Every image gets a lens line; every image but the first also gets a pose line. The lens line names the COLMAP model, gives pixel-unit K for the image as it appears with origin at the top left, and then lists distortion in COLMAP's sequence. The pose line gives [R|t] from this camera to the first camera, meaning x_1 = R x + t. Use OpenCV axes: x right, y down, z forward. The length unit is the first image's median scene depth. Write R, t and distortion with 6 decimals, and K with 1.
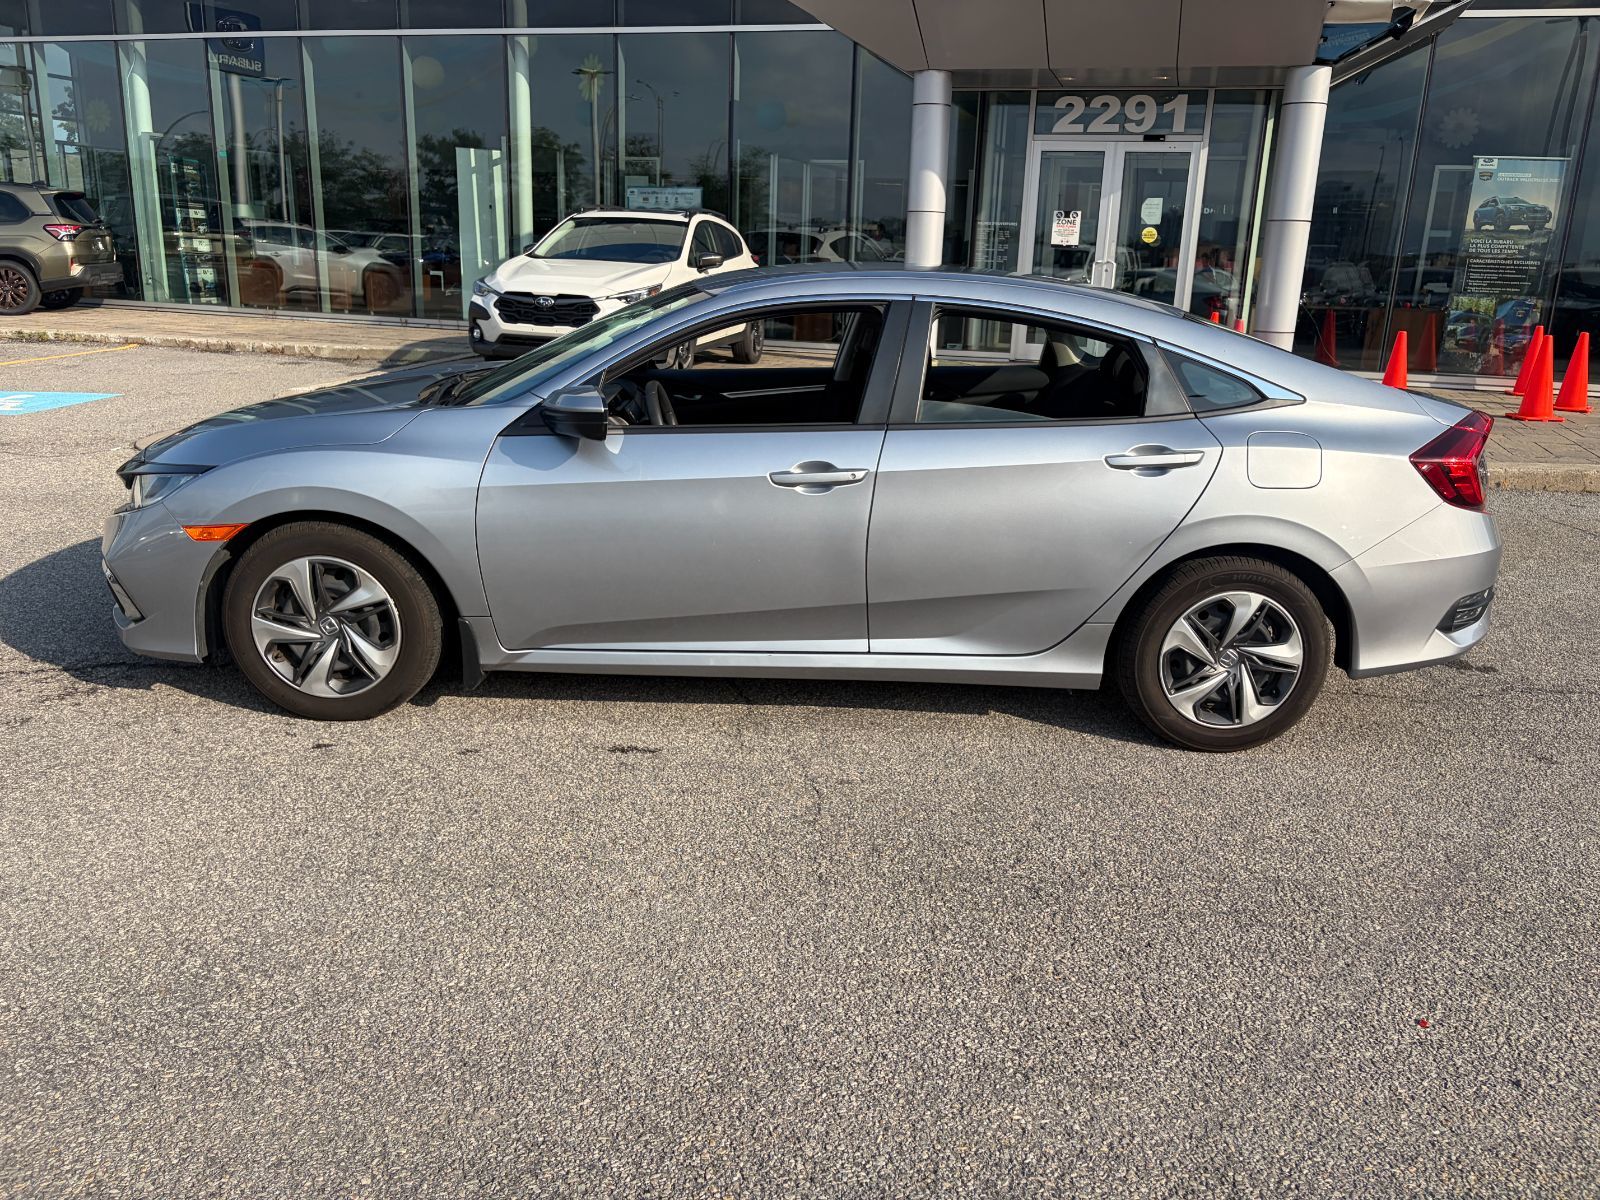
lens RADIAL K [[1196.8, 0, 800.0], [0, 1196.8, 600.0], [0, 0, 1]] dist [0.024285, -0.002531]
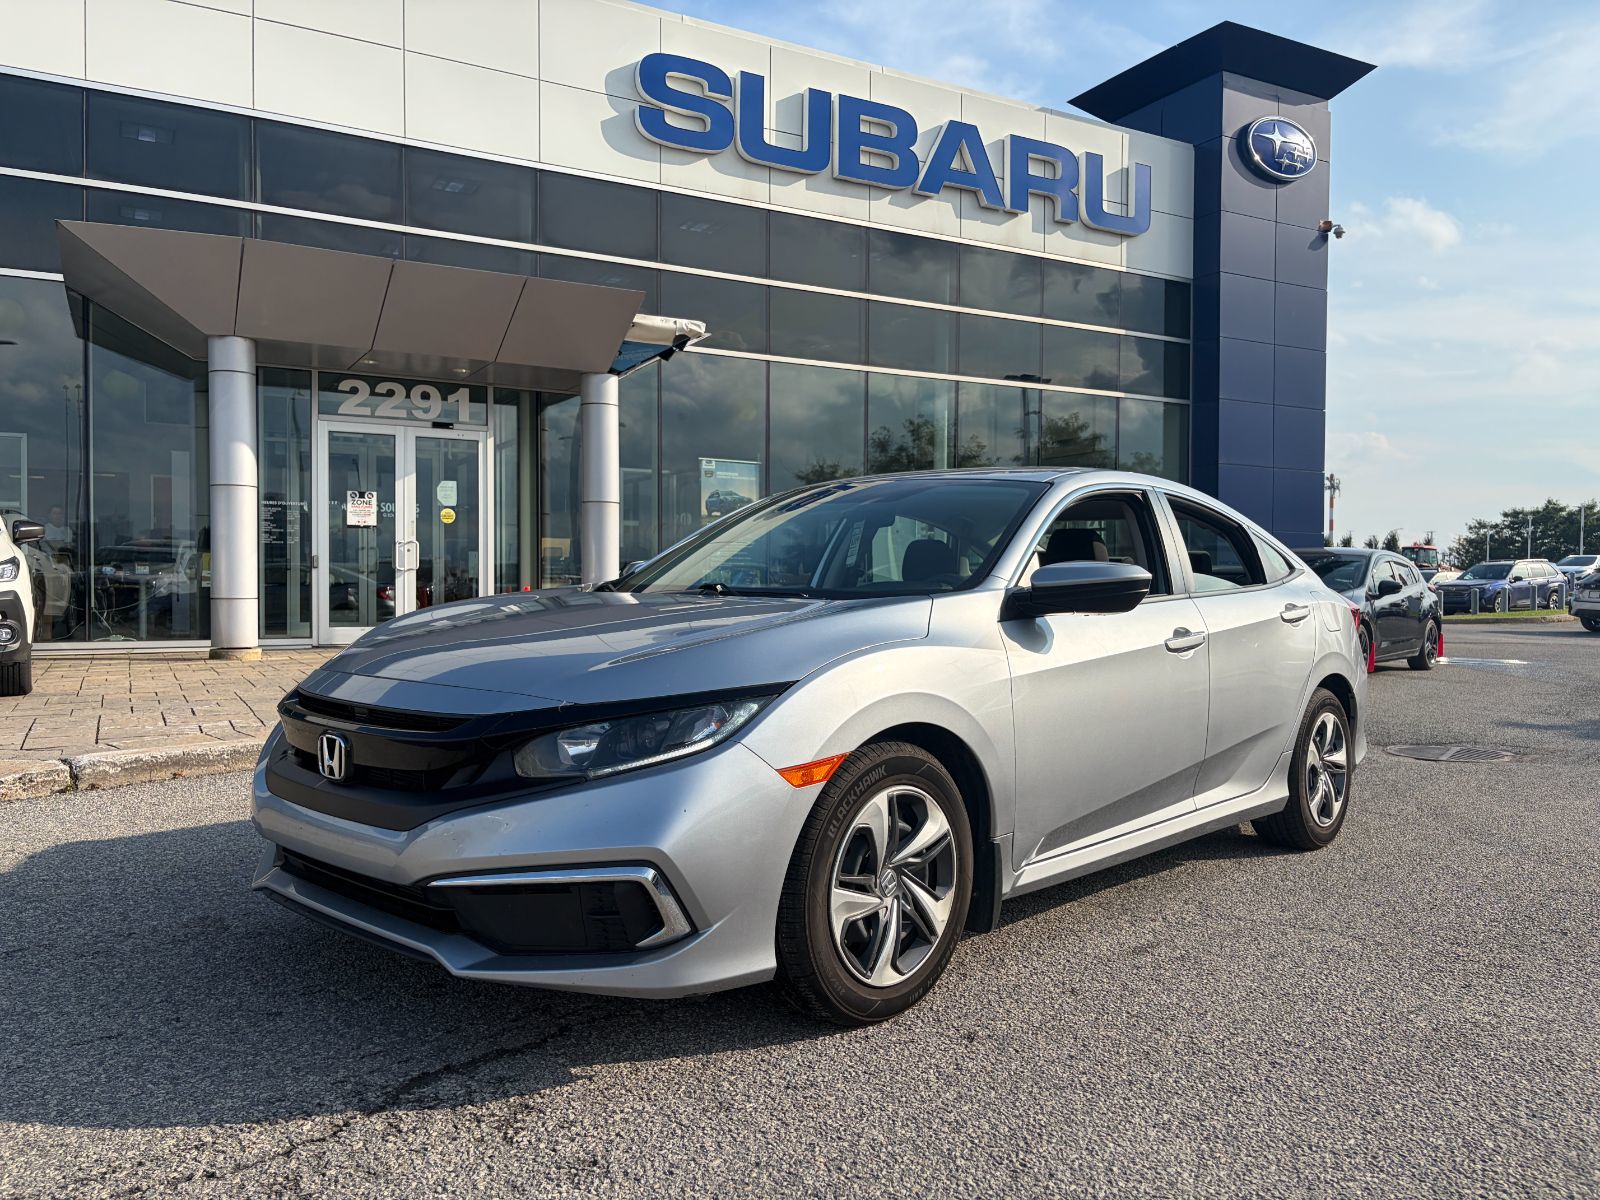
lens RADIAL K [[1234.0, 0, 800.0], [0, 1234.0, 600.0], [0, 0, 1]] dist [0.001589, -0.011341]
pose [[0.681199, -0.035670, 0.731228, -0.310875], [0.218575, 0.963166, -0.156637, -0.012653], [-0.698707, 0.266530, 0.663905, 0.151784]]
